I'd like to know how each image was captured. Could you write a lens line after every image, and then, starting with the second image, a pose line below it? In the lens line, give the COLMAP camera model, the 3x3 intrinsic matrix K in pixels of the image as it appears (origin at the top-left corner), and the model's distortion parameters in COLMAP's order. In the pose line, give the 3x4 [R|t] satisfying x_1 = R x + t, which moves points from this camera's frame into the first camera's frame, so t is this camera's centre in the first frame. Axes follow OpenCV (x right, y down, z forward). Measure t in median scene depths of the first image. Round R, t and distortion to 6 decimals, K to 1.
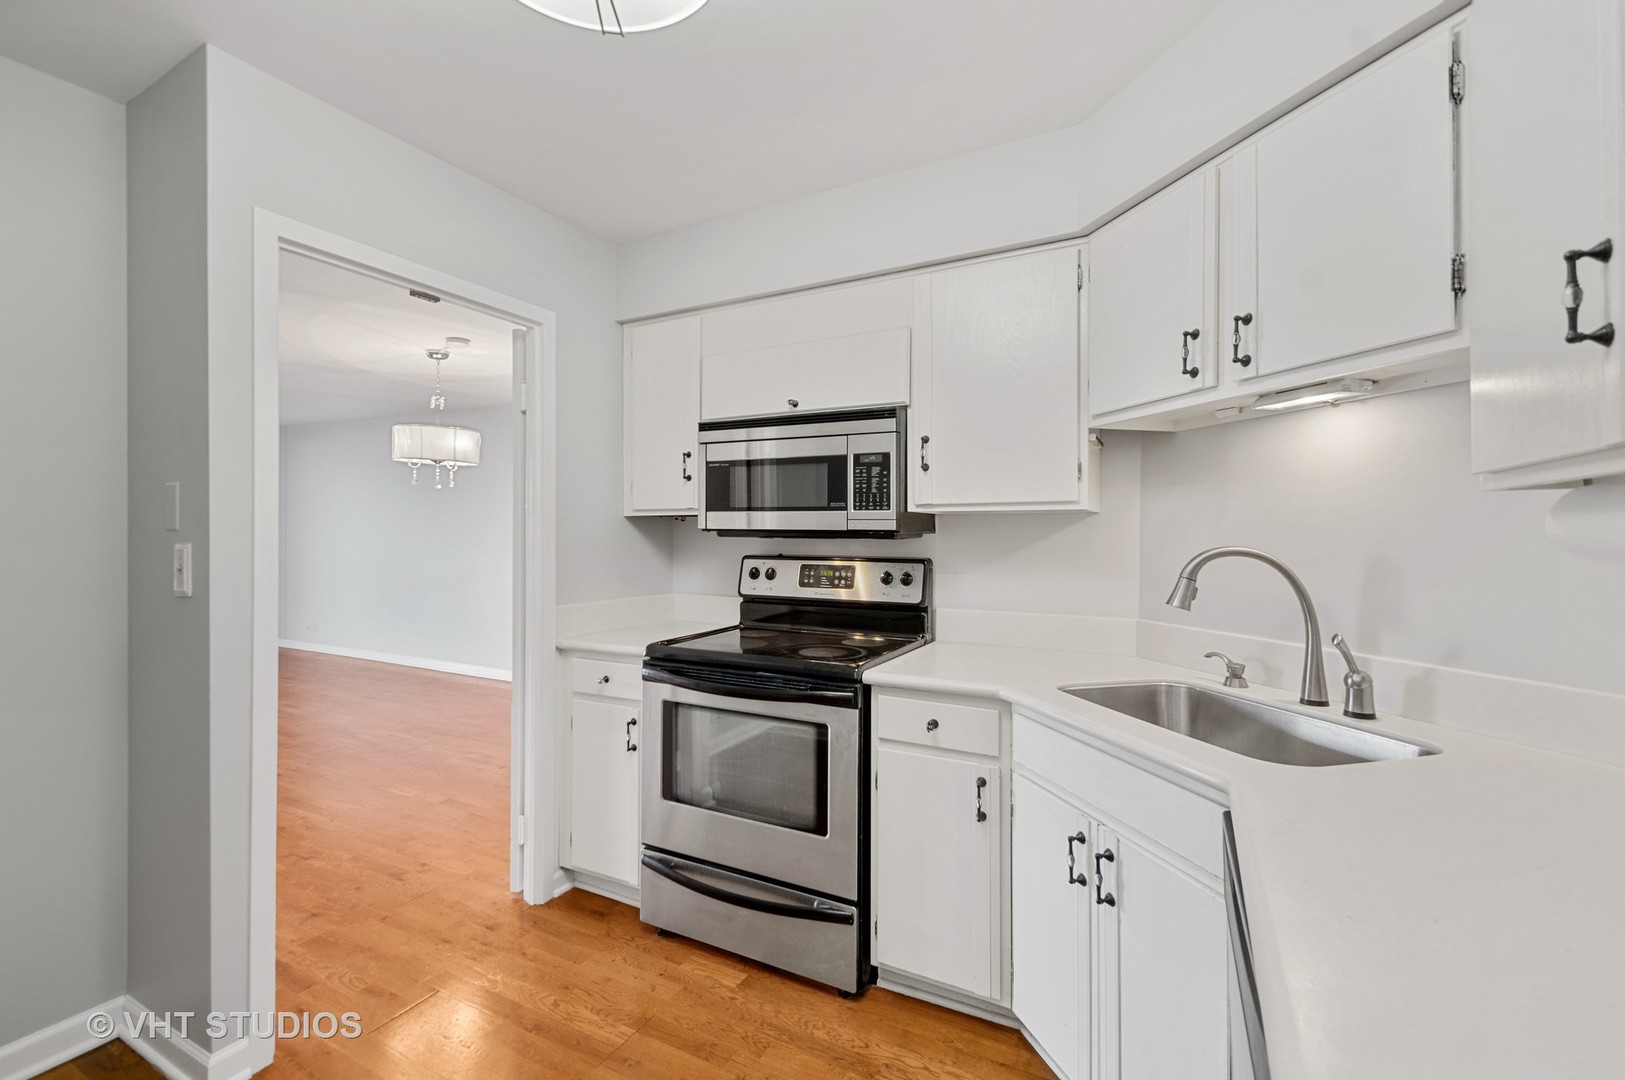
lens RADIAL K [[710.8, 0, 812.5], [0, 710.8, 540.0], [0, 0, 1]] dist [0.011462, -0.000015]
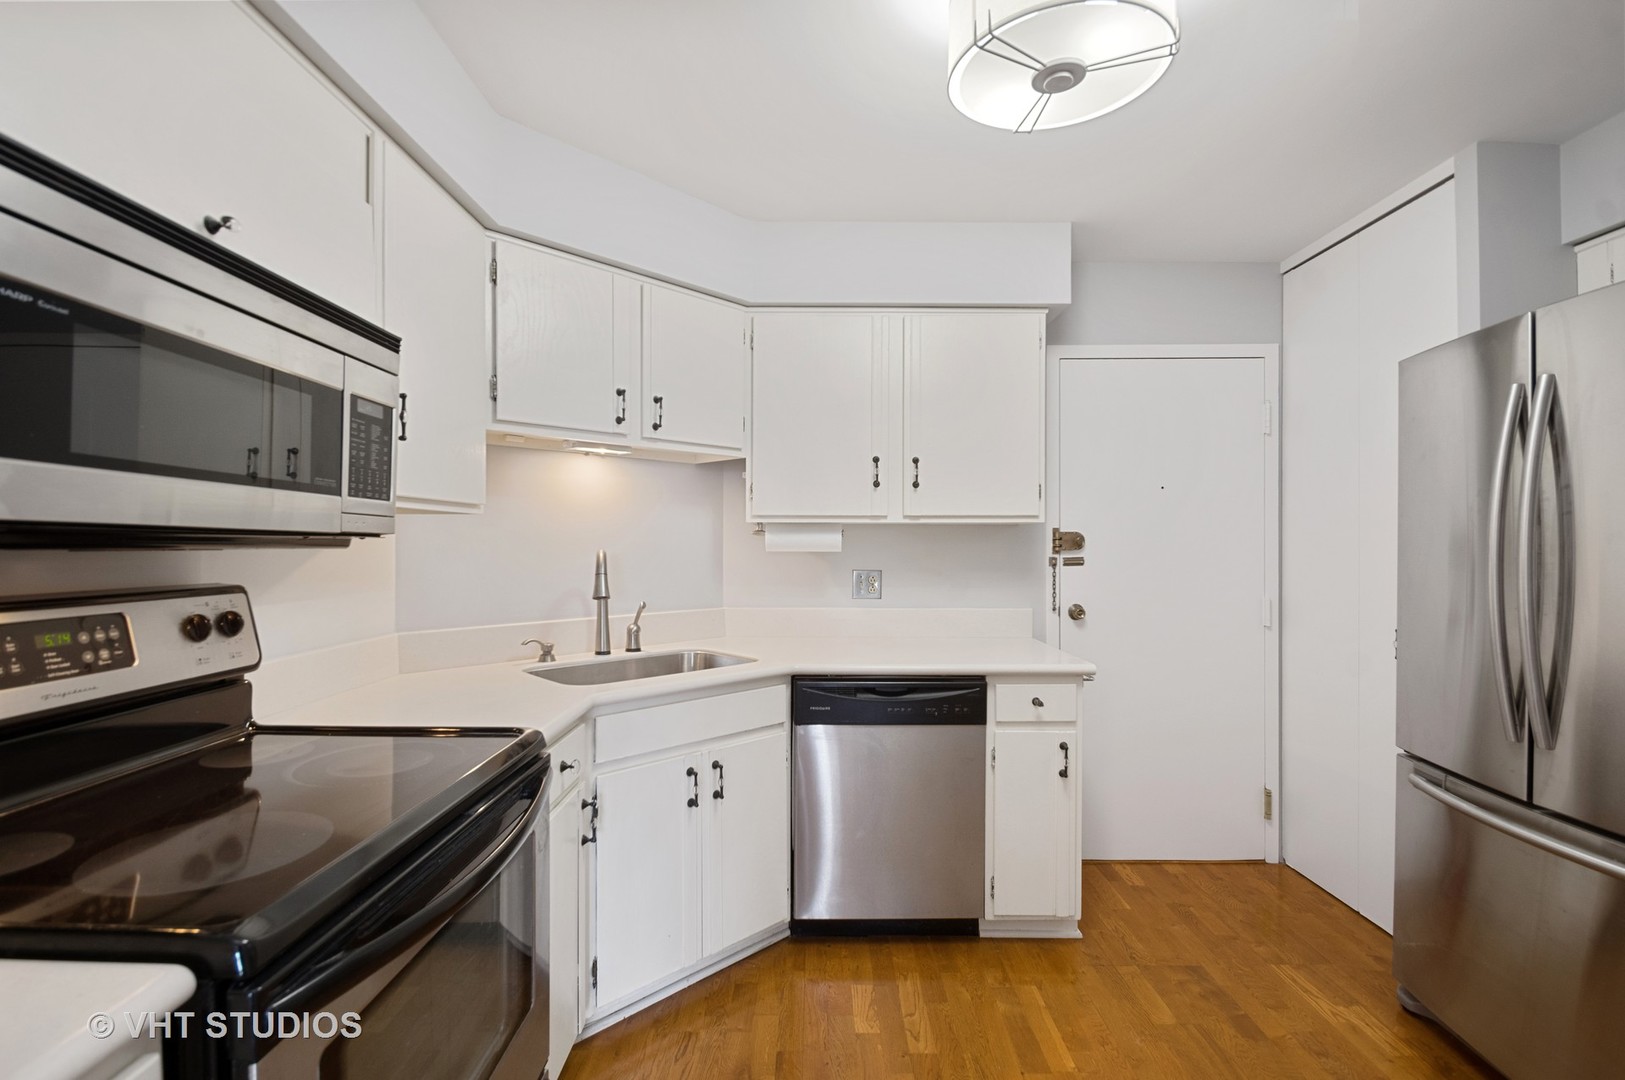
lens RADIAL K [[710.8, 0, 812.5], [0, 710.8, 540.0], [0, 0, 1]] dist [0.011462, -0.000015]
pose [[-0.464673, -0.006236, 0.885460, -0.585922], [-0.006912, 0.999970, 0.003416, -0.013044], [-0.885455, -0.004533, -0.464703, 0.938112]]
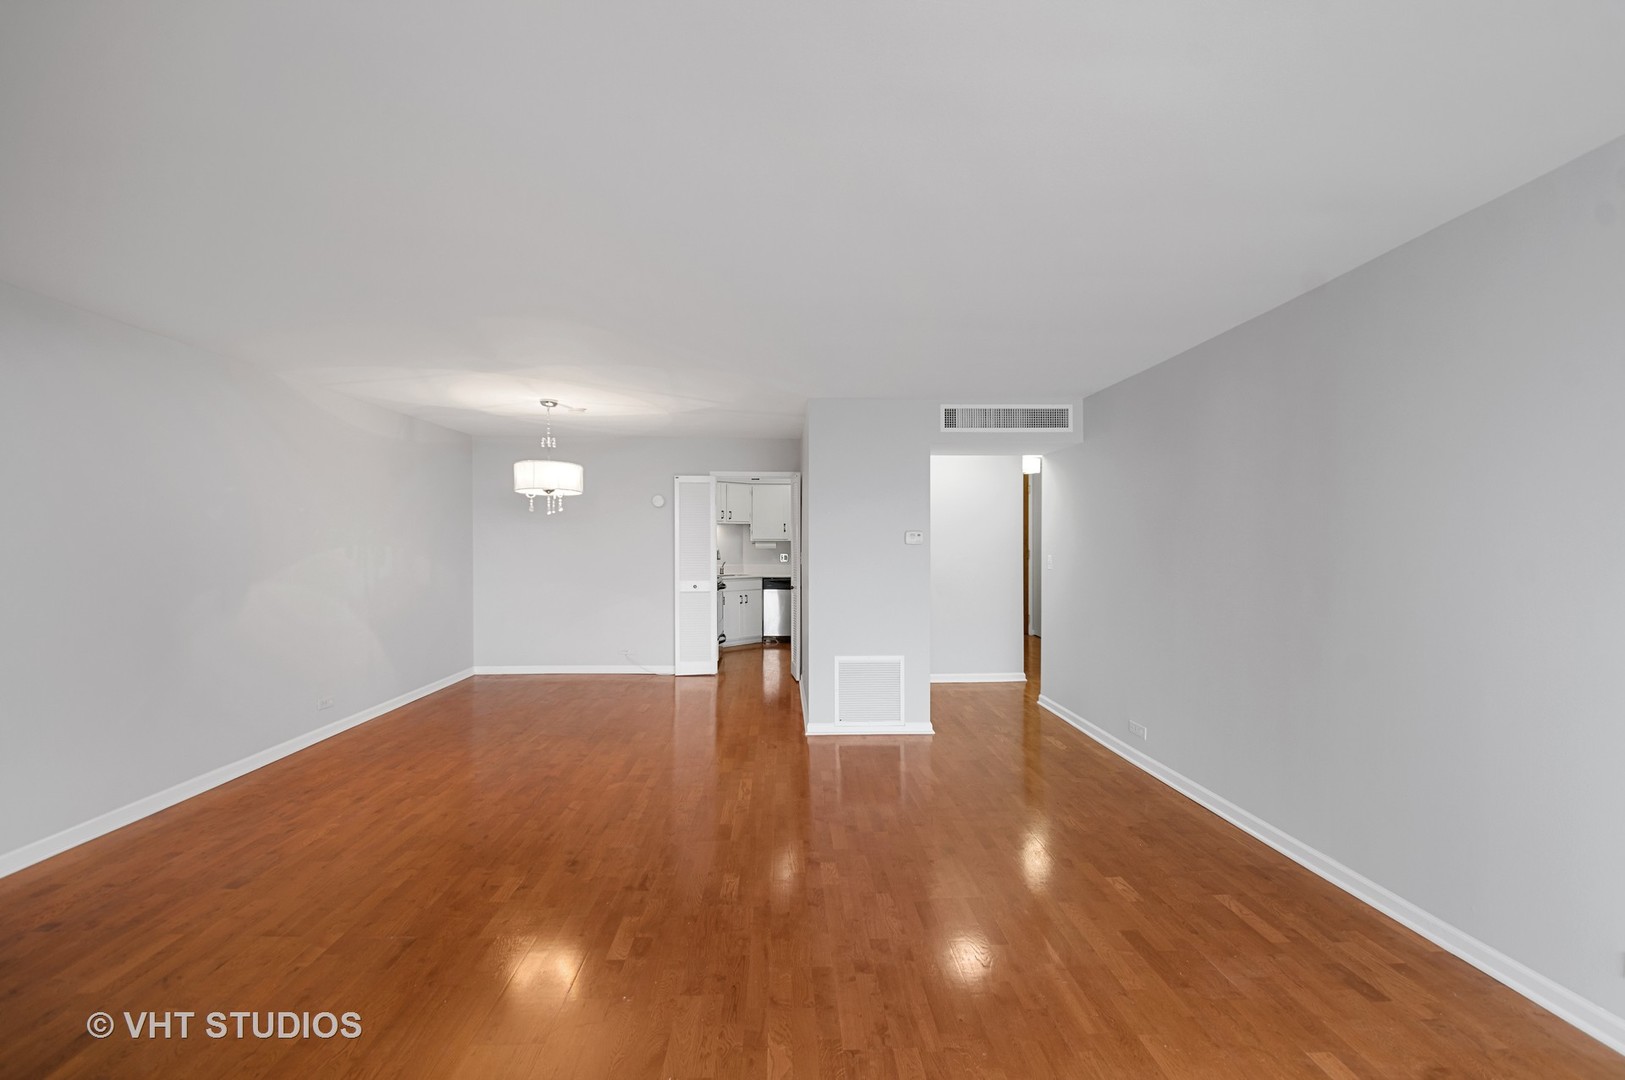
lens RADIAL K [[699.6, 0, 809.0], [0, 699.6, 545.8], [0, 0, 1]] dist [0.011989, -0.015430]
pose [[-0.495715, -0.015334, 0.868350, -3.338715], [-0.004879, 0.999878, 0.014871, -0.070612], [-0.868471, 0.003135, -0.495730, 2.275092]]
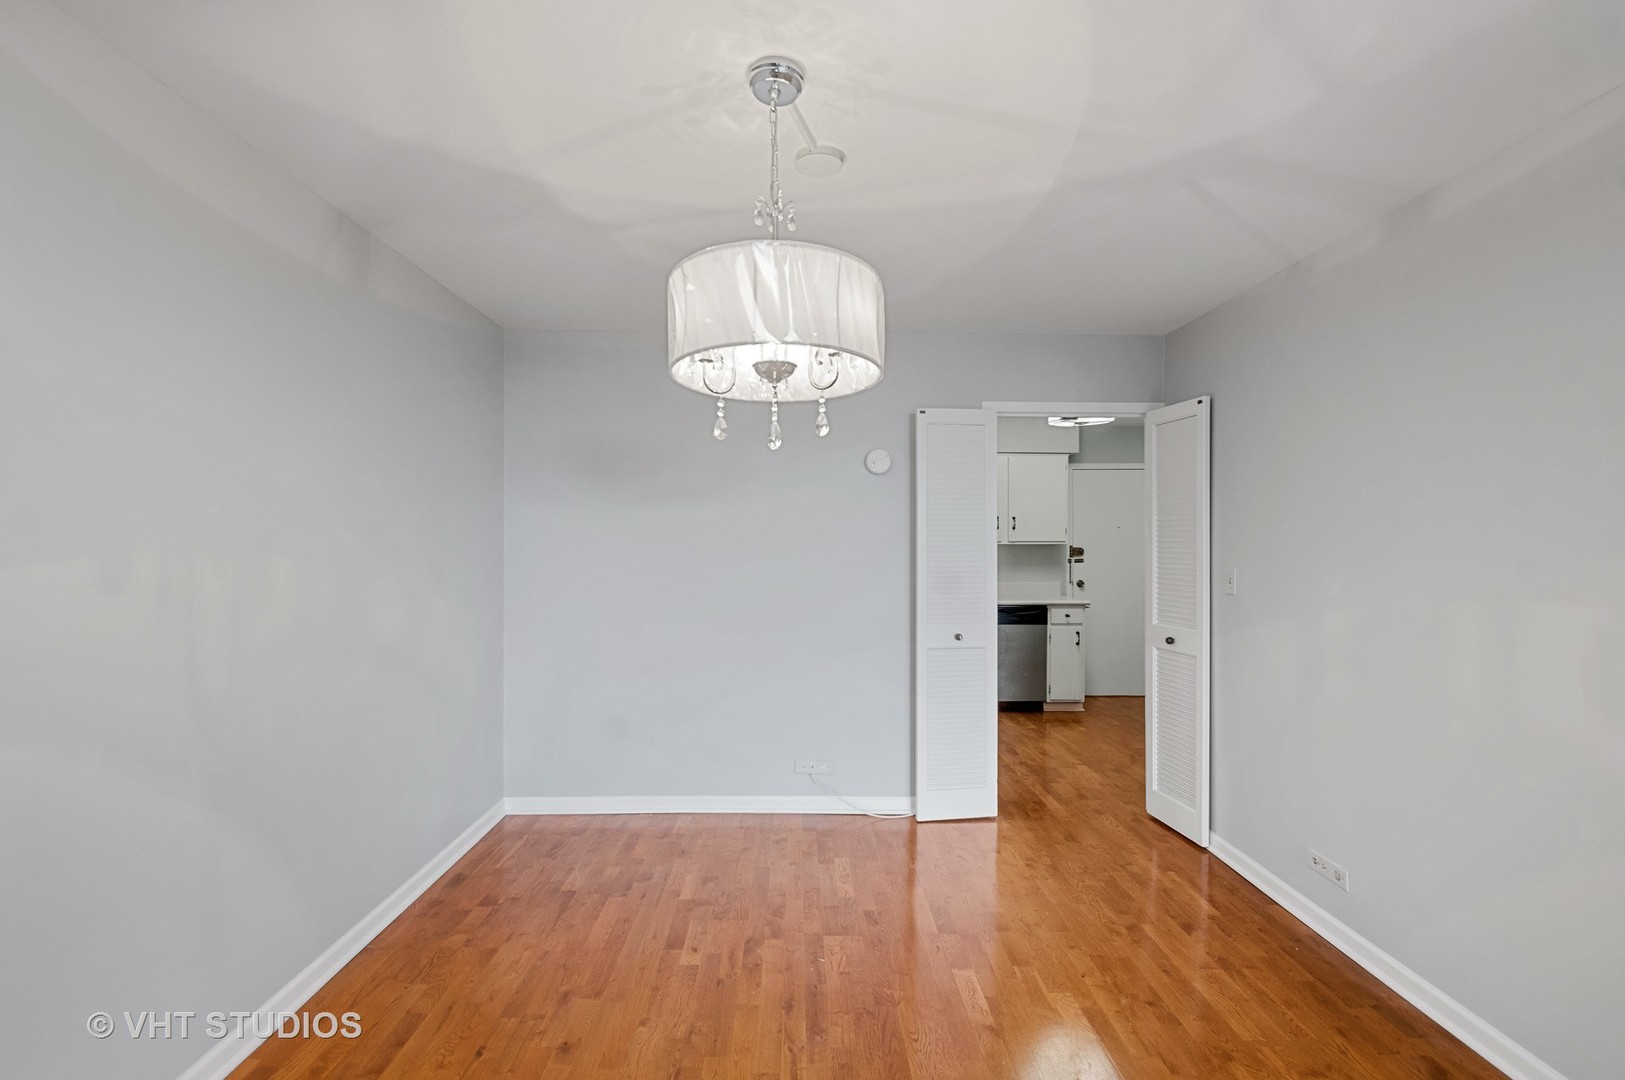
lens RADIAL K [[710.8, 0, 812.5], [0, 710.8, 540.0], [0, 0, 1]] dist [0.011462, -0.000015]
pose [[-0.484268, -0.002905, 0.874915, -1.609001], [-0.006226, 0.999981, -0.000126, -0.047782], [-0.874898, -0.005508, -0.484276, 2.194265]]
